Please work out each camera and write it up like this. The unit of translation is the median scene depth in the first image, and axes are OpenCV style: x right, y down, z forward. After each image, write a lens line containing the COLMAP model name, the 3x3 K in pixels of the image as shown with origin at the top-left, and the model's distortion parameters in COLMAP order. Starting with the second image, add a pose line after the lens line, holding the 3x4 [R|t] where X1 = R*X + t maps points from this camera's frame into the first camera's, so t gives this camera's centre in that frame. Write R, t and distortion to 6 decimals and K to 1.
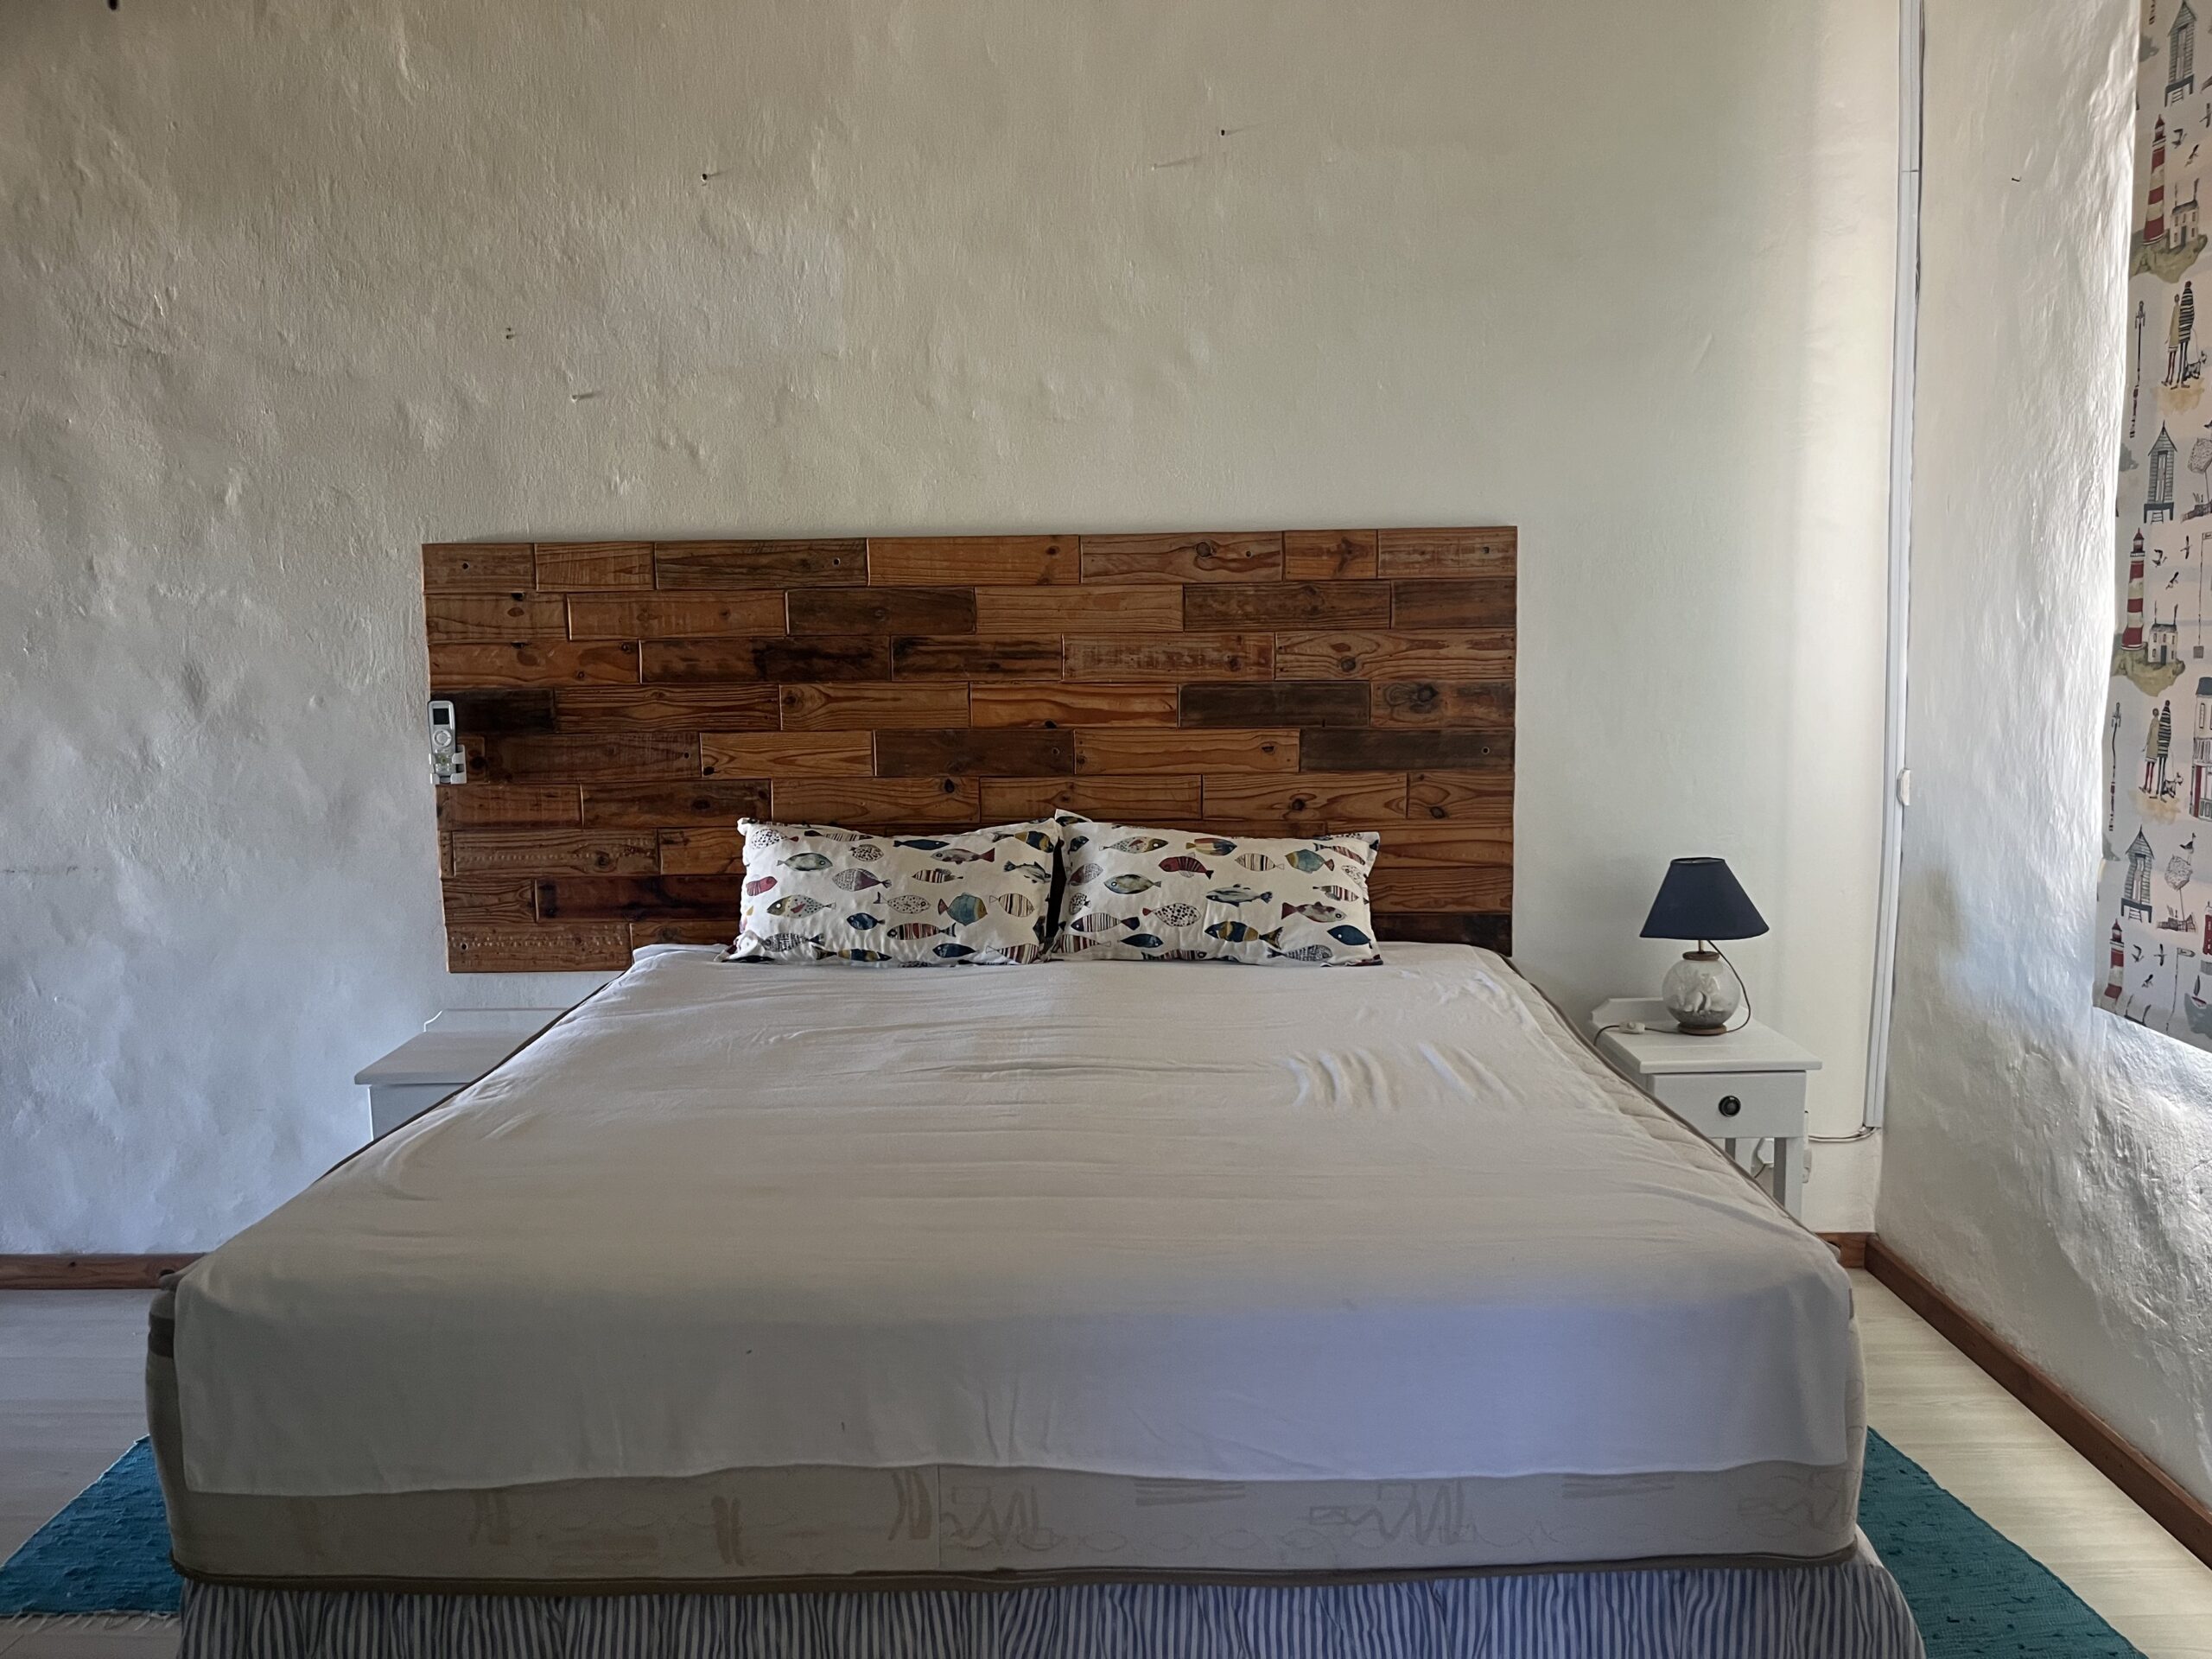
lens RADIAL K [[1692.2, 0, 1106.0], [0, 1692.2, 829.5], [0, 0, 1]] dist [0.055018, -0.094041]
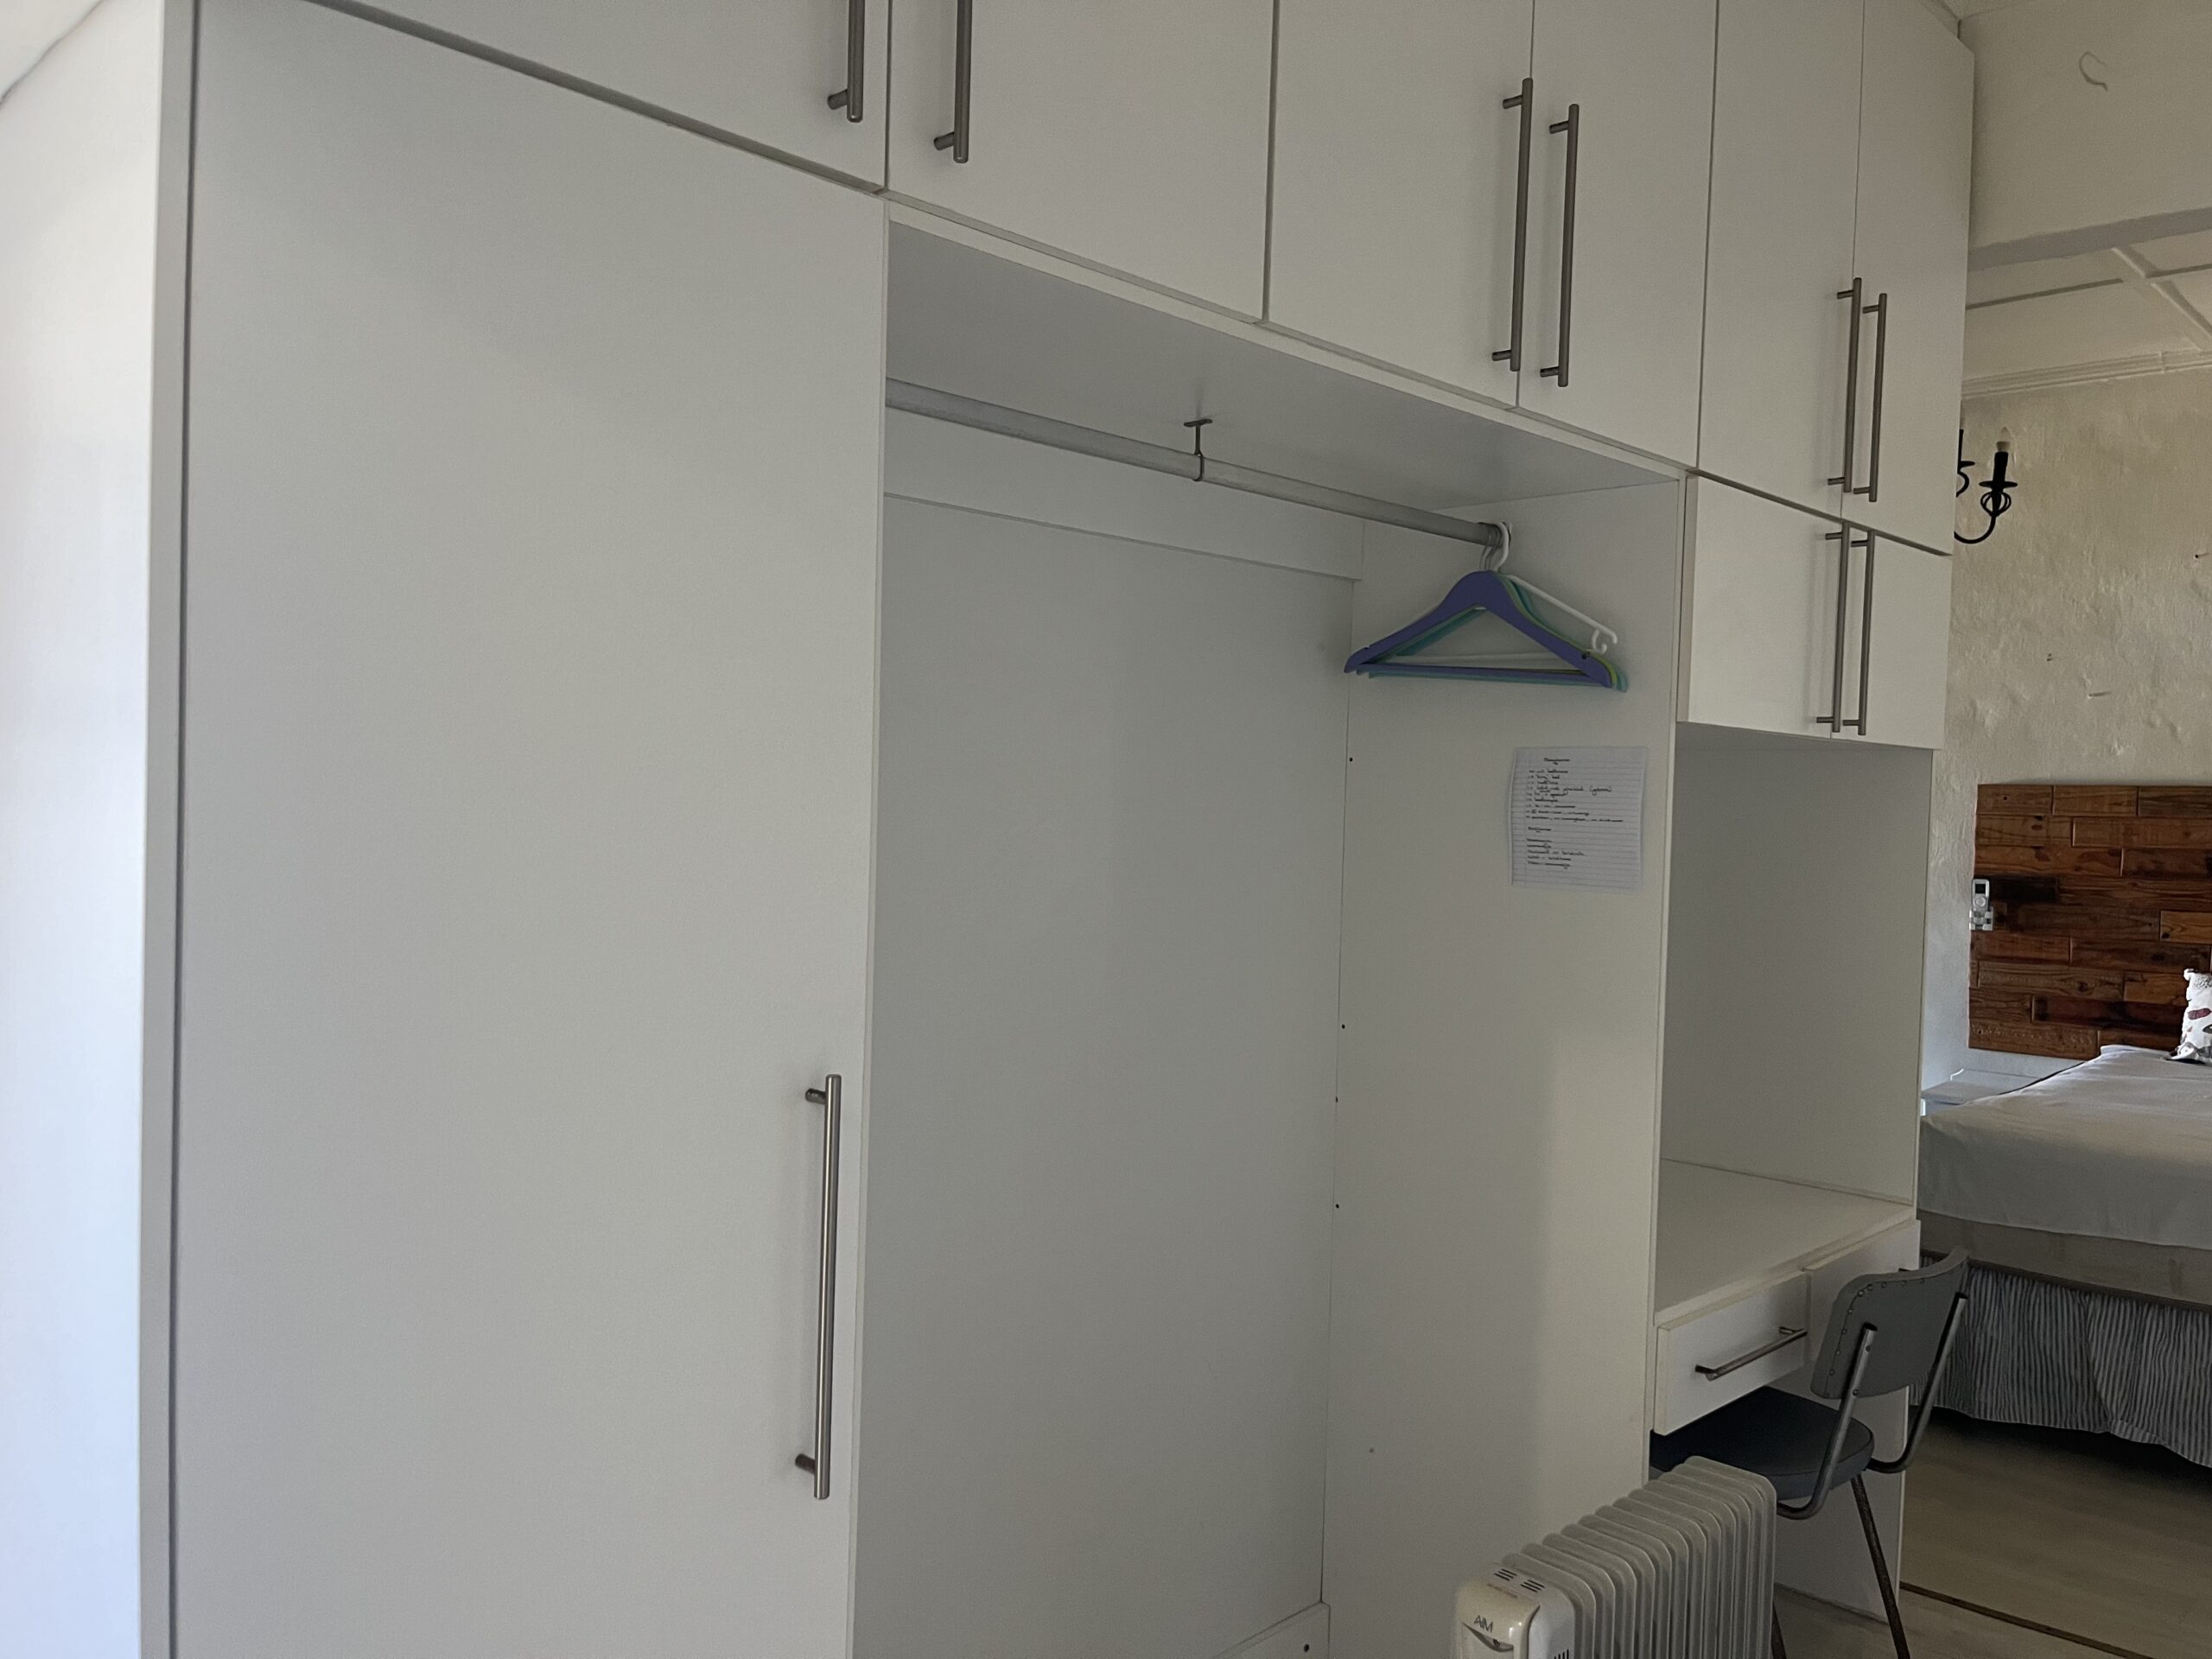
lens RADIAL K [[1649.3, 0, 1100.2], [0, 1649.3, 860.0], [0, 0, 1]] dist [0.103996, -0.157330]
pose [[0.719135, 0.054428, -0.692735, 0.116087], [-0.110208, 0.993243, -0.036370, 0.057977], [0.686075, 0.102500, 0.720274, -0.745330]]
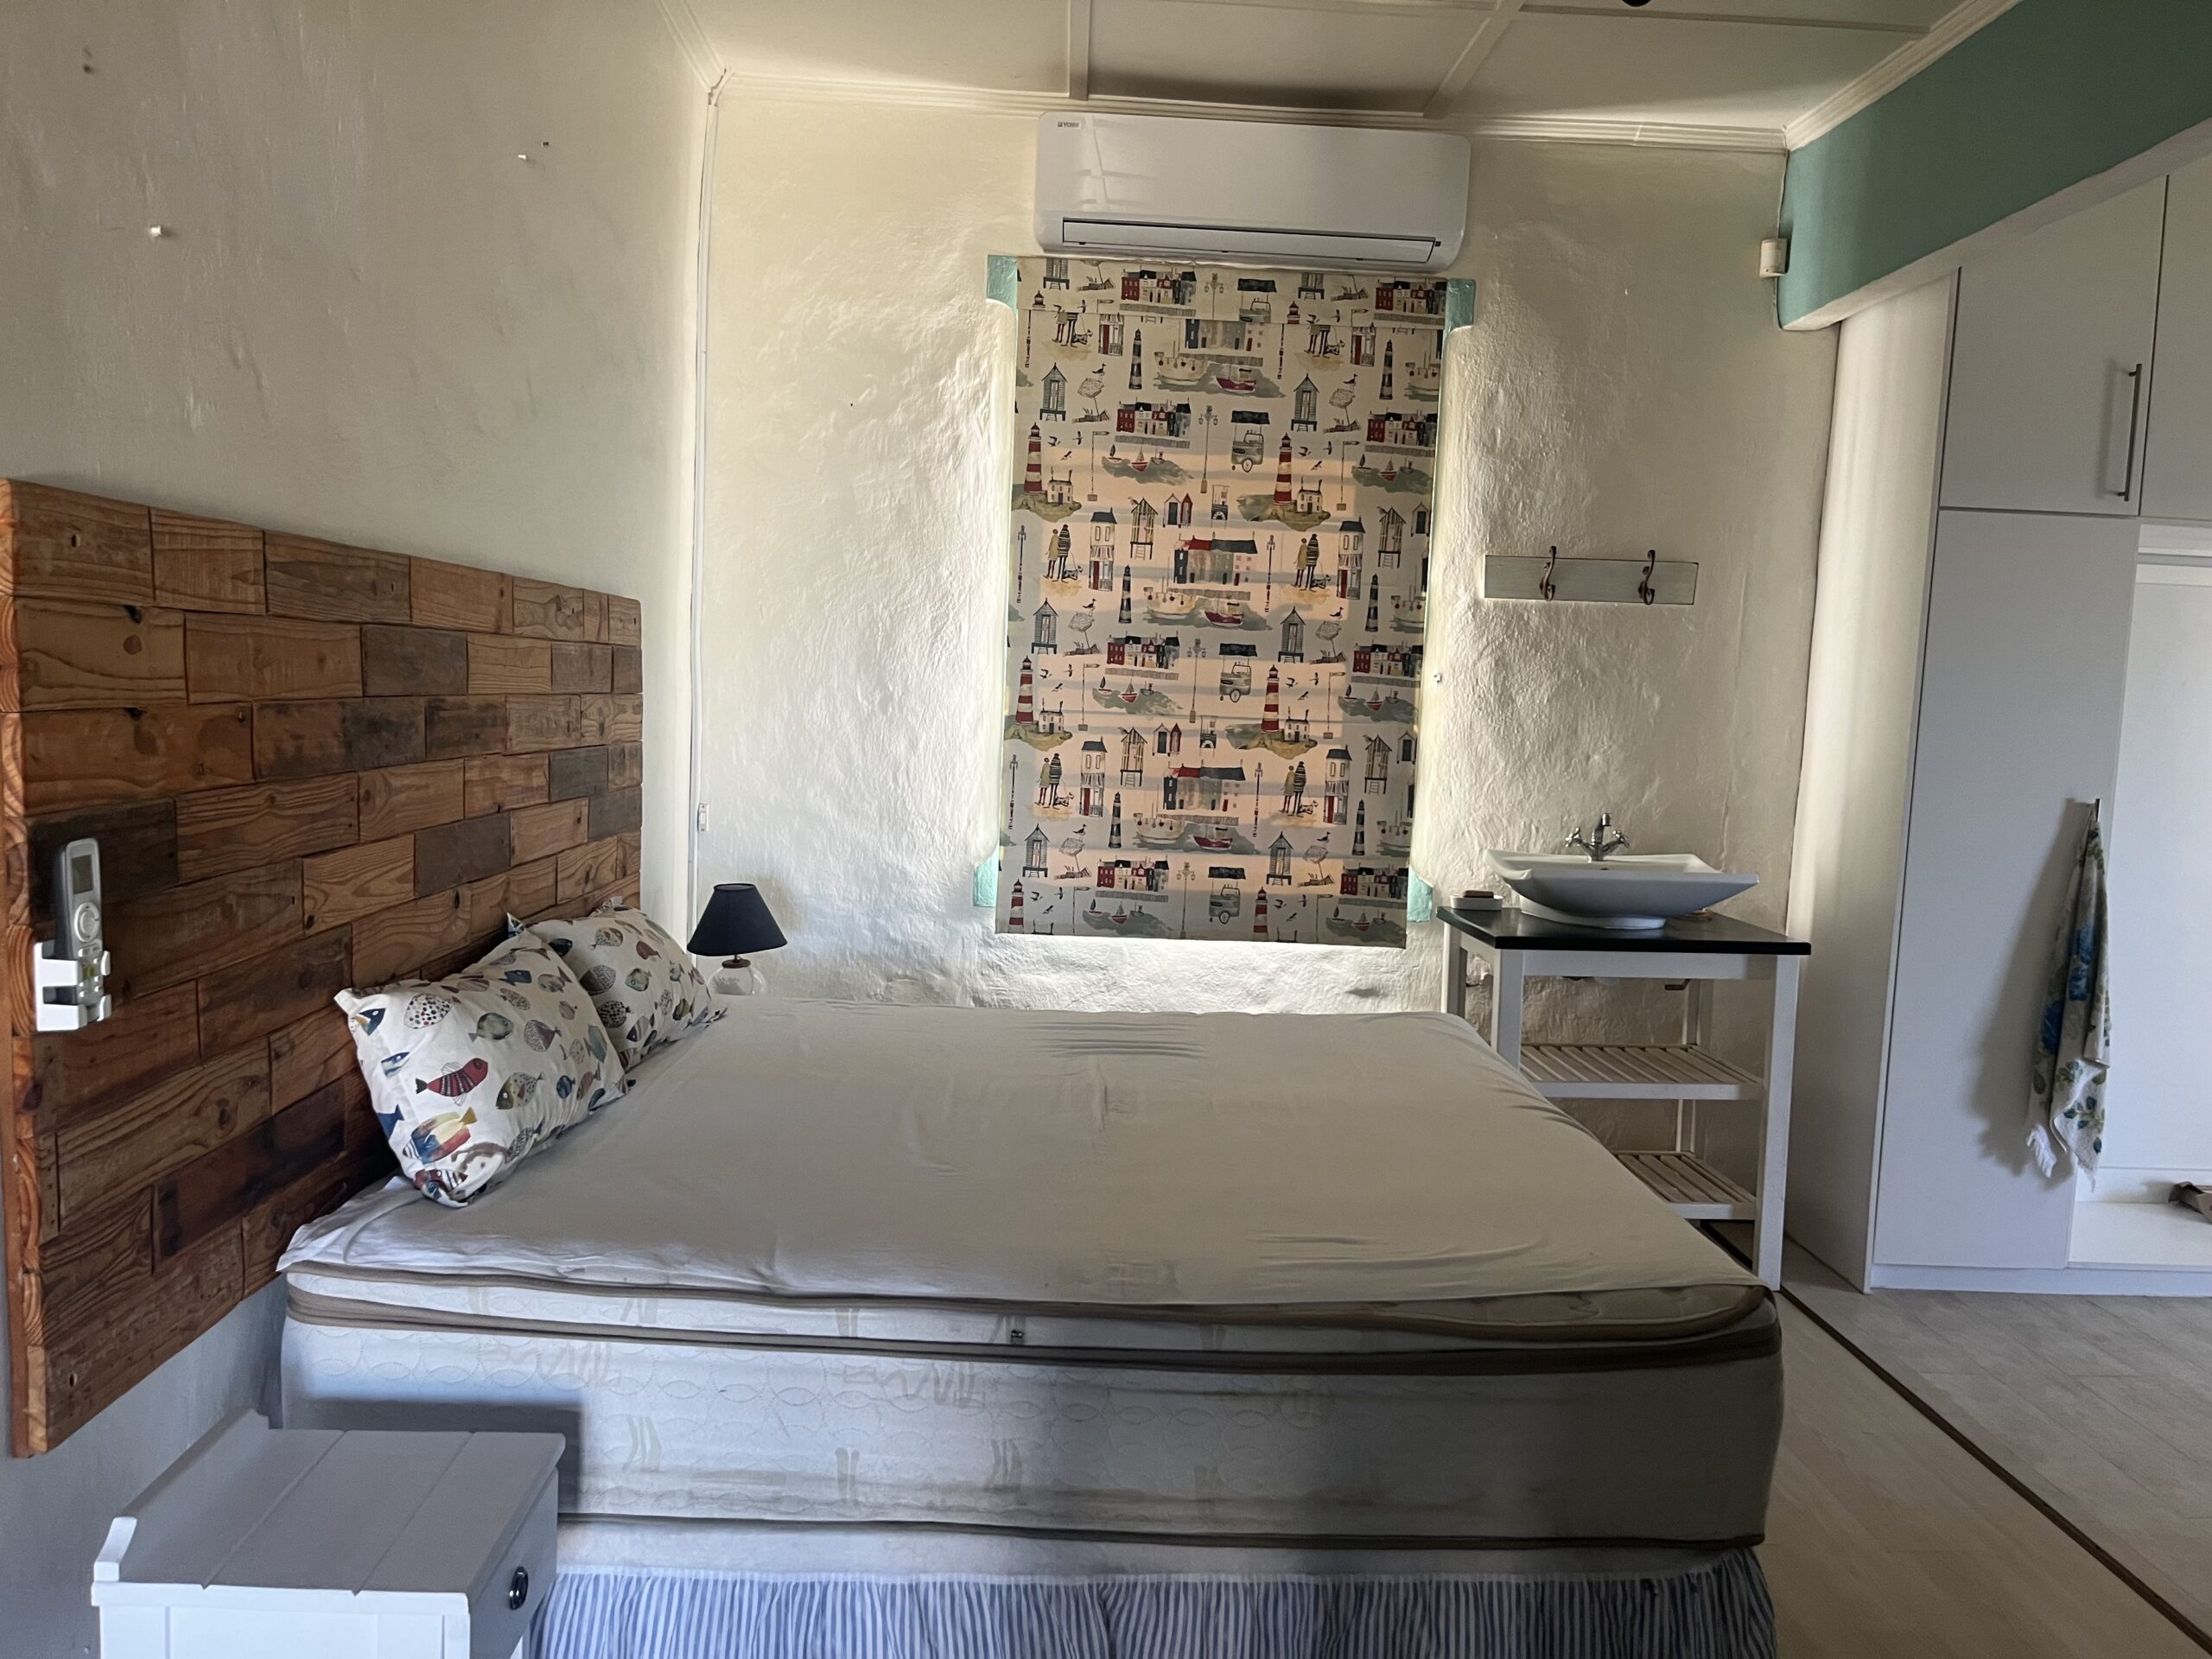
lens RADIAL K [[1692.2, 0, 1106.0], [0, 1692.2, 829.5], [0, 0, 1]] dist [0.055018, -0.094041]
pose [[-0.053744, -0.072633, 0.995910, -0.848172], [0.070338, 0.994598, 0.076333, -0.093193], [-0.996074, 0.074153, -0.048345, 0.751332]]
